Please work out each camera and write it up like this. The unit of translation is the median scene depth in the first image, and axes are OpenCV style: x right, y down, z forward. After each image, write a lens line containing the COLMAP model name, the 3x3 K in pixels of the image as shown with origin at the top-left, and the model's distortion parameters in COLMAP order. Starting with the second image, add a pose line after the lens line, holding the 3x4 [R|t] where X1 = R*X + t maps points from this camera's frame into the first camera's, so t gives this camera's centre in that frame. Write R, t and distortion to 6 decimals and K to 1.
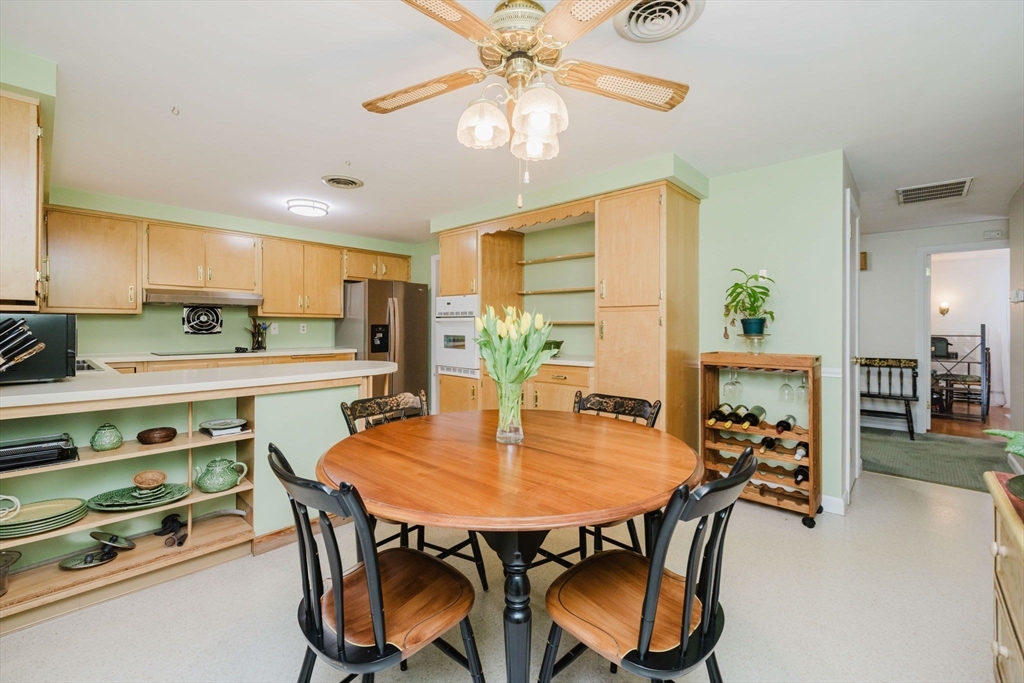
lens RADIAL K [[433.3, 0, 518.1], [0, 433.3, 322.5], [0, 0, 1]] dist [-0.001090, -0.000217]
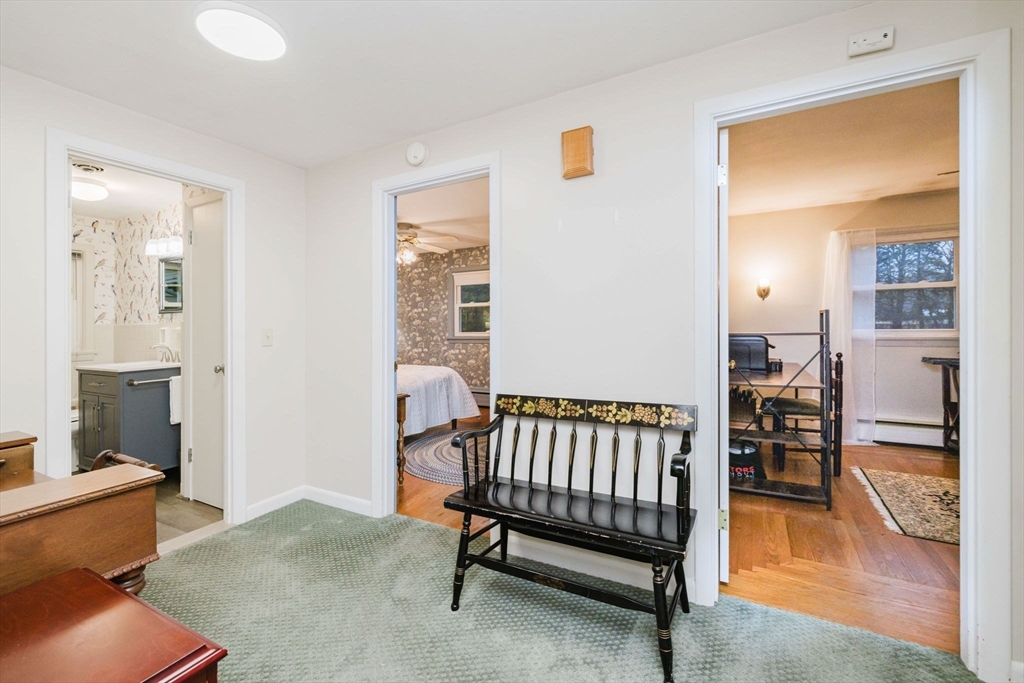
lens RADIAL K [[433.3, 0, 518.1], [0, 433.3, 322.5], [0, 0, 1]] dist [-0.001090, -0.000217]
pose [[0.968137, -0.015393, 0.249949, 0.603131], [0.012397, 0.999831, 0.013555, 0.005832], [-0.250116, -0.010025, 0.968164, 0.600533]]
